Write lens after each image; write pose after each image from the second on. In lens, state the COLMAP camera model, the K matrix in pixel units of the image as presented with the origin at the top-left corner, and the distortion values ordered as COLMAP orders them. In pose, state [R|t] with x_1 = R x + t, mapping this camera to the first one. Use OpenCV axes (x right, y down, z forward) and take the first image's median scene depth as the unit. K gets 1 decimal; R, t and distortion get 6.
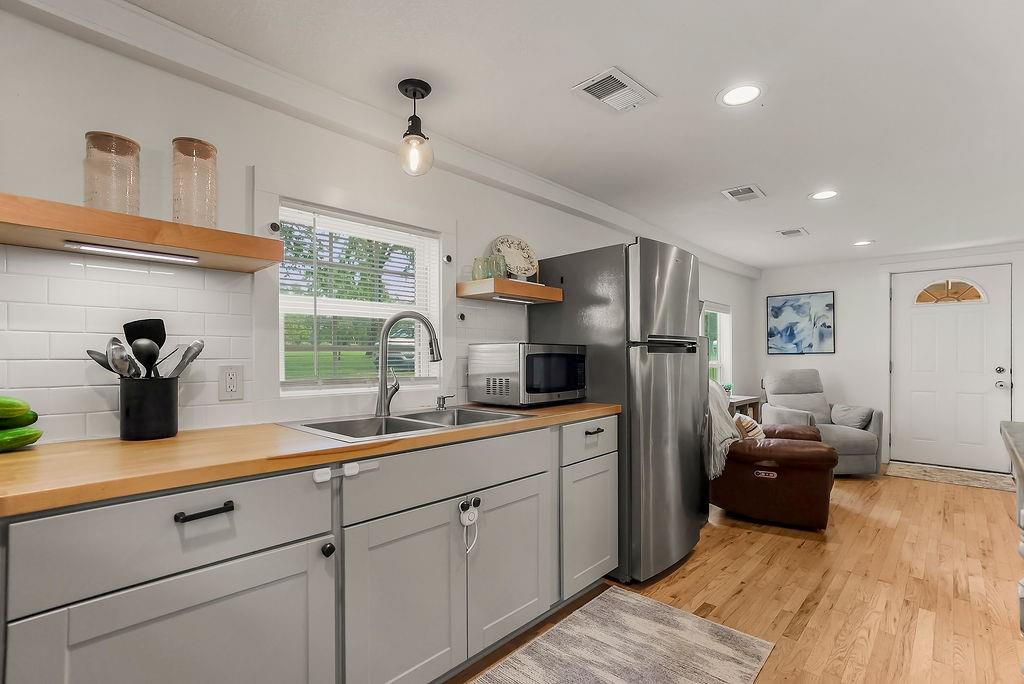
lens RADIAL K [[482.7, 0, 512.3], [0, 482.7, 354.1], [0, 0, 1]] dist [-0.039068, 0.019016]
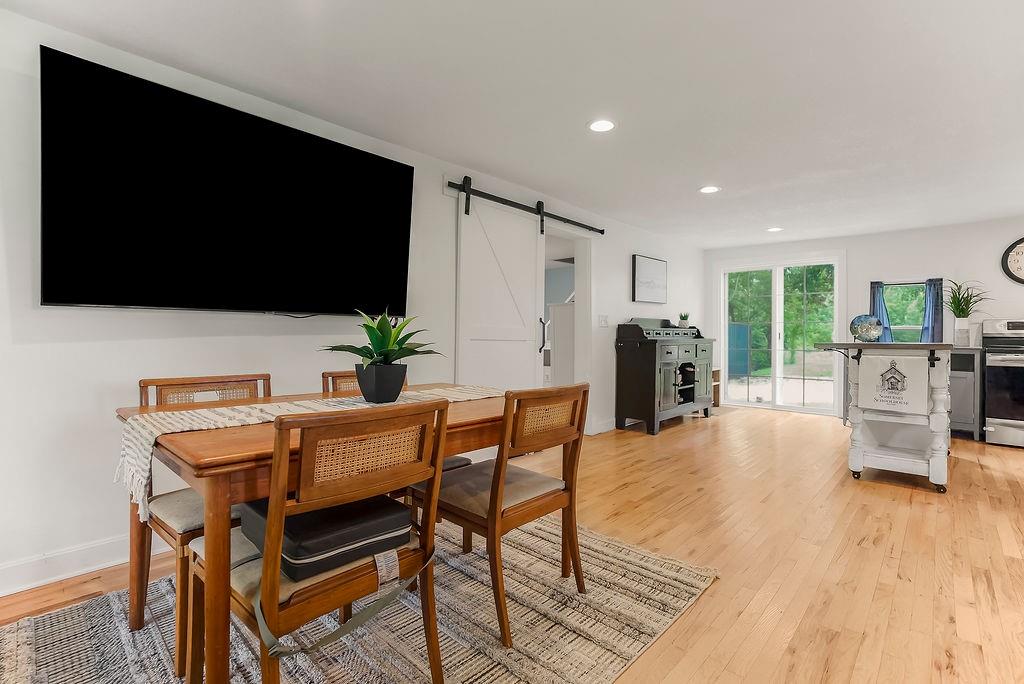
lens RADIAL K [[482.7, 0, 510.5], [0, 482.7, 336.5], [0, 0, 1]] dist [-0.039068, 0.019016]
pose [[-0.999954, -0.006331, -0.007234, 1.587879], [-0.006259, 0.999931, -0.009988, 0.071187], [0.007297, -0.009943, -0.999924, 1.626631]]
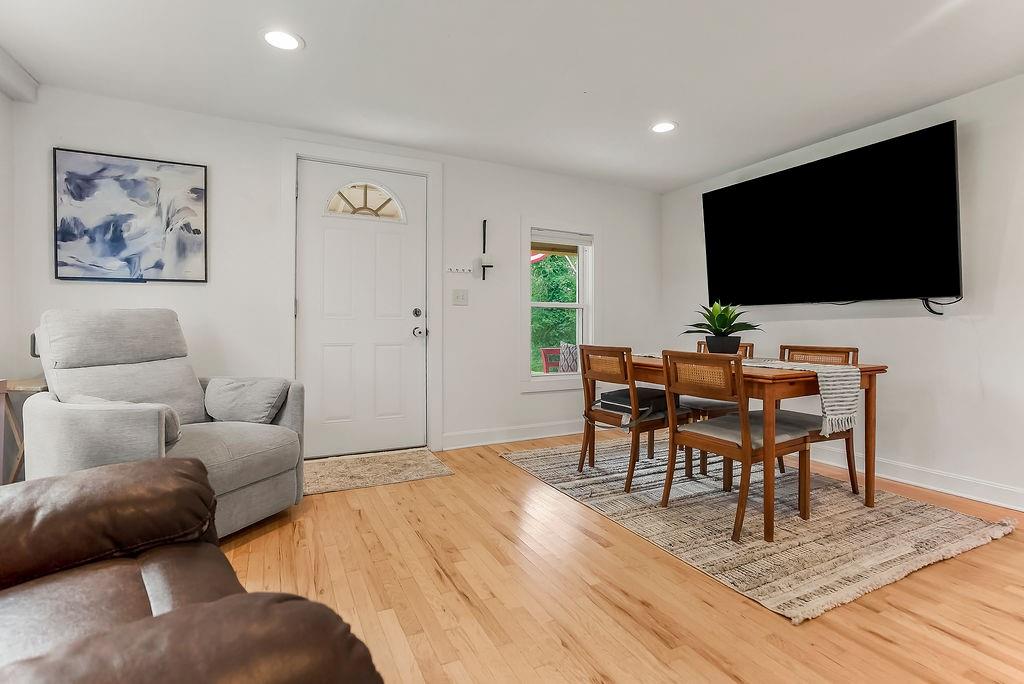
lens RADIAL K [[482.7, 0, 509.3], [0, 482.7, 325.1], [0, 0, 1]] dist [-0.039068, 0.019016]
pose [[0.349476, -0.006259, 0.936924, 0.595024], [-0.006400, 0.999938, 0.009068, 0.079720], [-0.936923, -0.009165, 0.349414, 0.999321]]
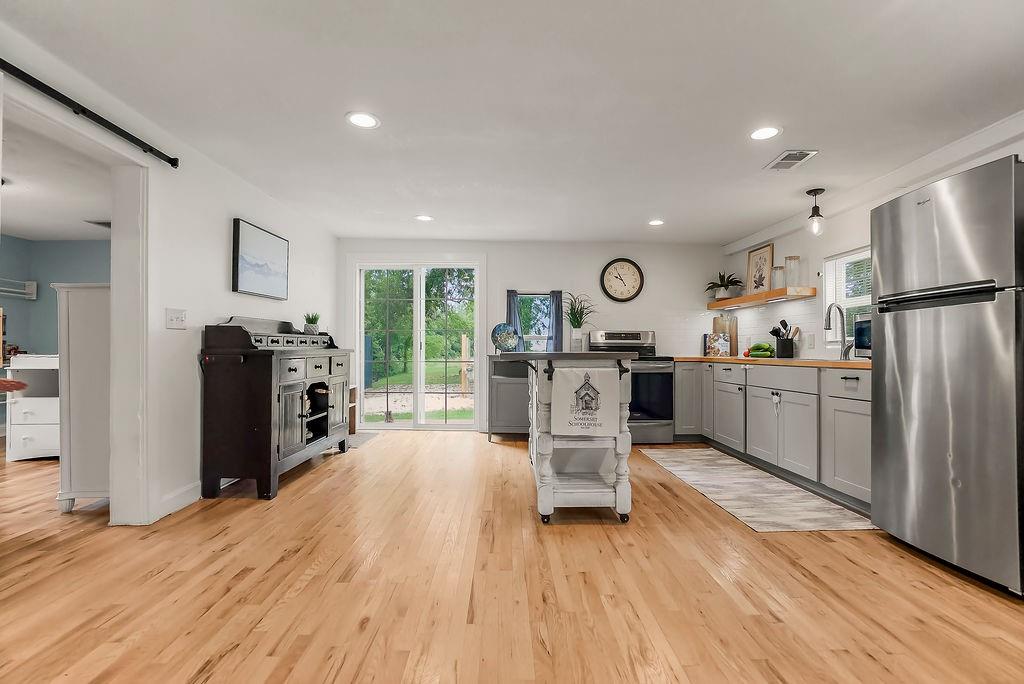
lens RADIAL K [[482.7, 0, 515.0], [0, 482.7, 343.9], [0, 0, 1]] dist [-0.039068, 0.019016]
pose [[-0.714843, -0.009337, -0.699223, 1.416839], [0.004619, 0.999826, -0.018072, 0.069755], [0.699270, -0.016148, -0.714675, 1.059249]]
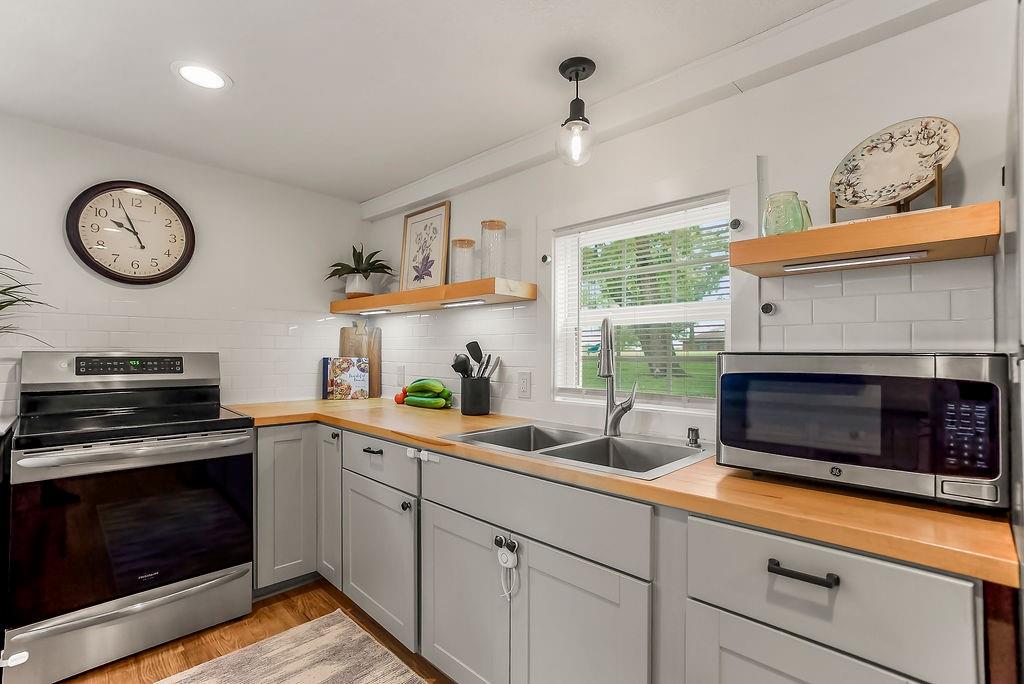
lens RADIAL K [[482.7, 0, 511.9], [0, 482.7, 347.4], [0, 0, 1]] dist [-0.039068, 0.019016]
pose [[-0.049592, -0.007803, -0.998739, 0.473420], [0.002490, 0.999965, -0.007936, -0.021458], [0.998766, -0.002881, -0.049571, 0.641153]]
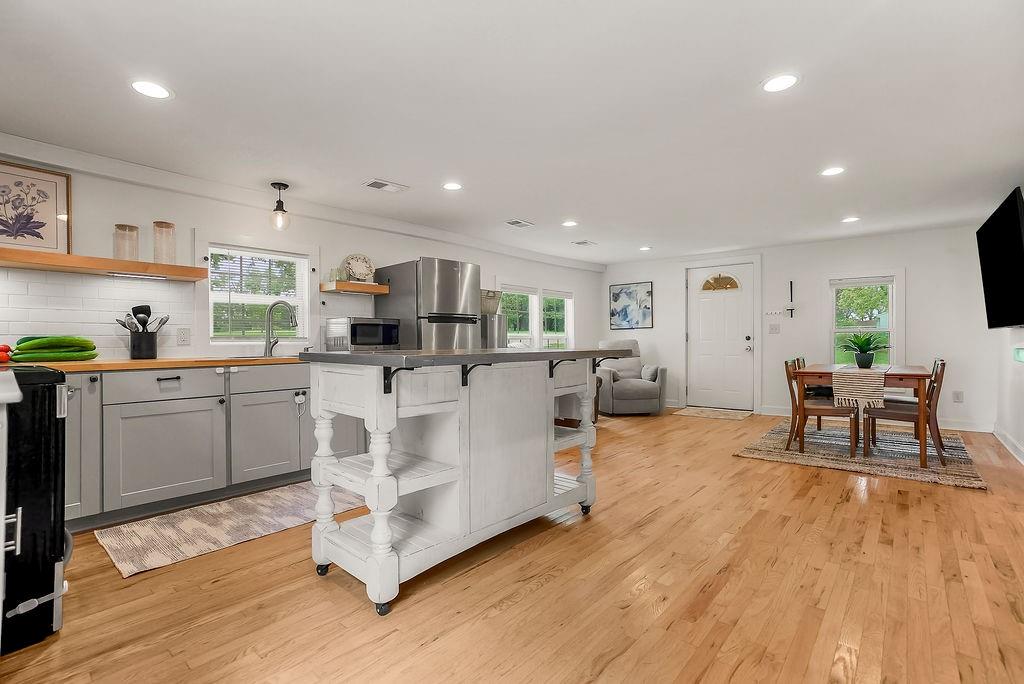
lens RADIAL K [[482.7, 0, 512.5], [0, 482.7, 336.7], [0, 0, 1]] dist [-0.039068, 0.019016]
pose [[0.998908, -0.007277, 0.046144, 0.447139], [0.007422, 0.999968, -0.002972, 0.048038], [-0.046121, 0.003311, 0.998930, -0.677474]]
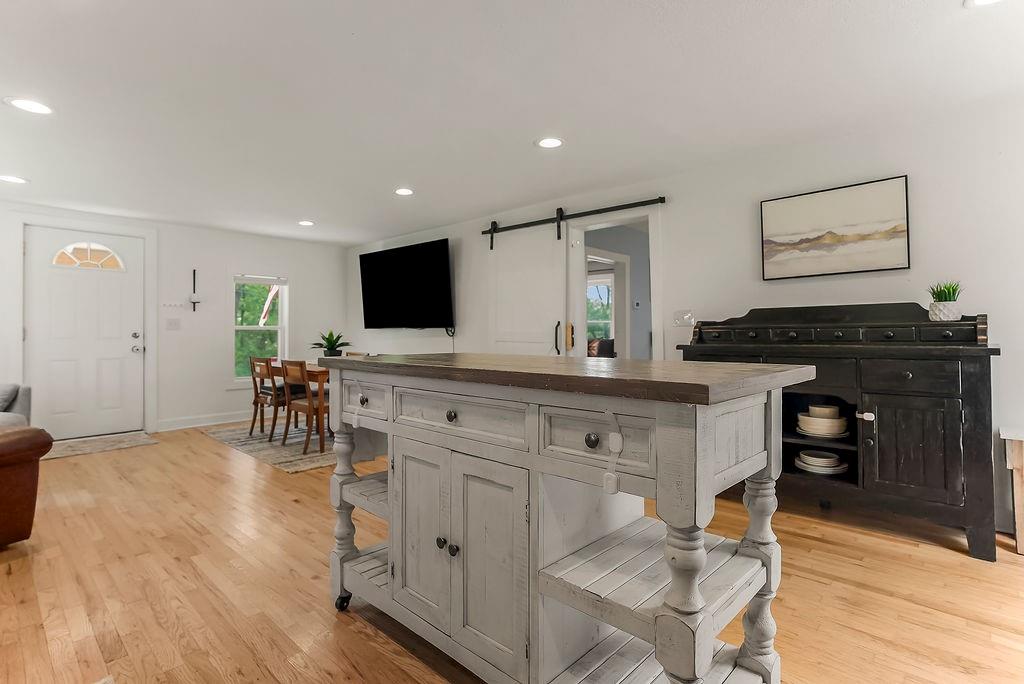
lens RADIAL K [[502.5, 0, 514.1], [0, 502.5, 332.9], [0, 0, 1]] dist [-0.016539, 0.009736]
pose [[-0.005041, -0.007102, 0.999962, -0.192181], [-0.005574, 0.999959, 0.007074, 0.025945], [-0.999972, -0.005538, -0.005080, 0.241825]]
